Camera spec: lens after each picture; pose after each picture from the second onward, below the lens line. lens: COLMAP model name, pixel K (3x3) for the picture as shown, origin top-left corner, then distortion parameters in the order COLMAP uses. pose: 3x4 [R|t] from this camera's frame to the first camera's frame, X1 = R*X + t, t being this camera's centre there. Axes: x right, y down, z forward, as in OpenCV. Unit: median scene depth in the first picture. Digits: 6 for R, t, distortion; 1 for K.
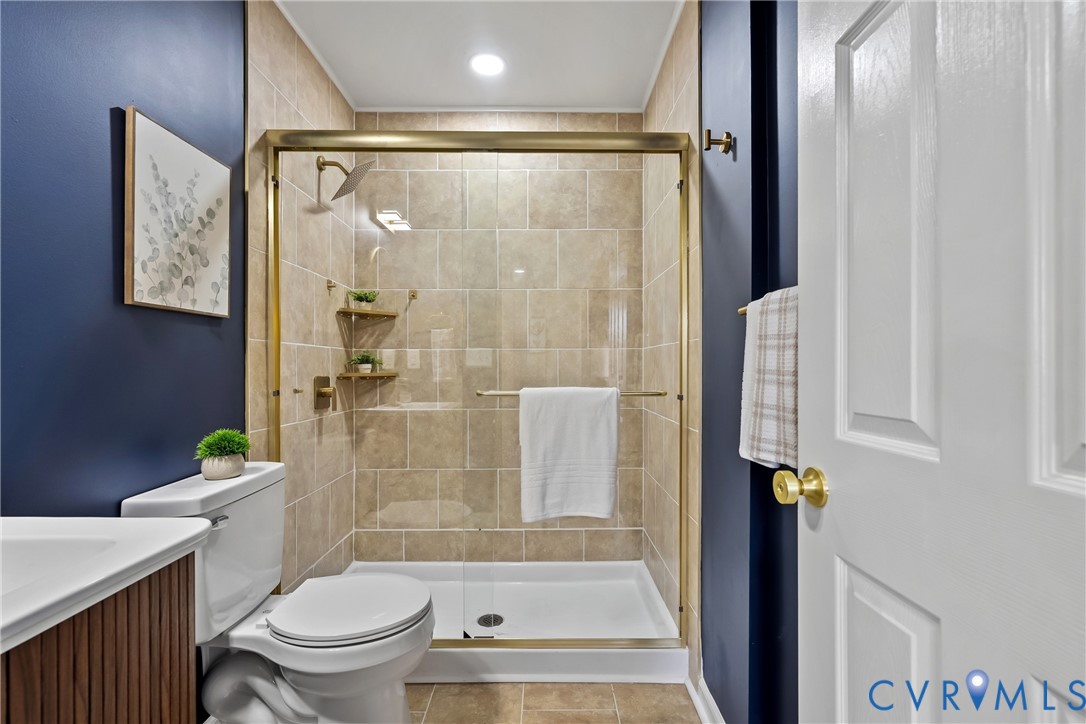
lens RADIAL K [[490.8, 0, 546.2], [0, 490.8, 365.0], [0, 0, 1]] dist [-0.003326, 0.001885]
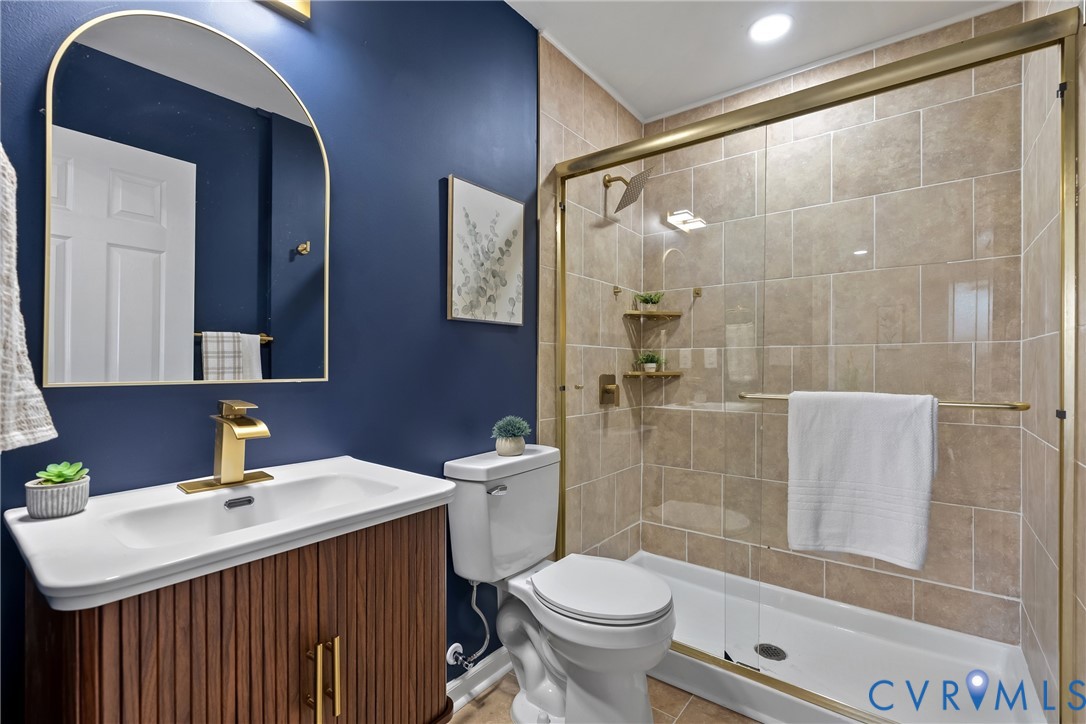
lens RADIAL K [[490.8, 0, 546.4], [0, 490.8, 362.9], [0, 0, 1]] dist [-0.003326, 0.001885]
pose [[0.788906, -0.000178, -0.614514, 0.114357], [-0.001470, 0.999997, -0.002176, -0.000179], [0.614513, 0.002620, 0.788903, 0.049560]]
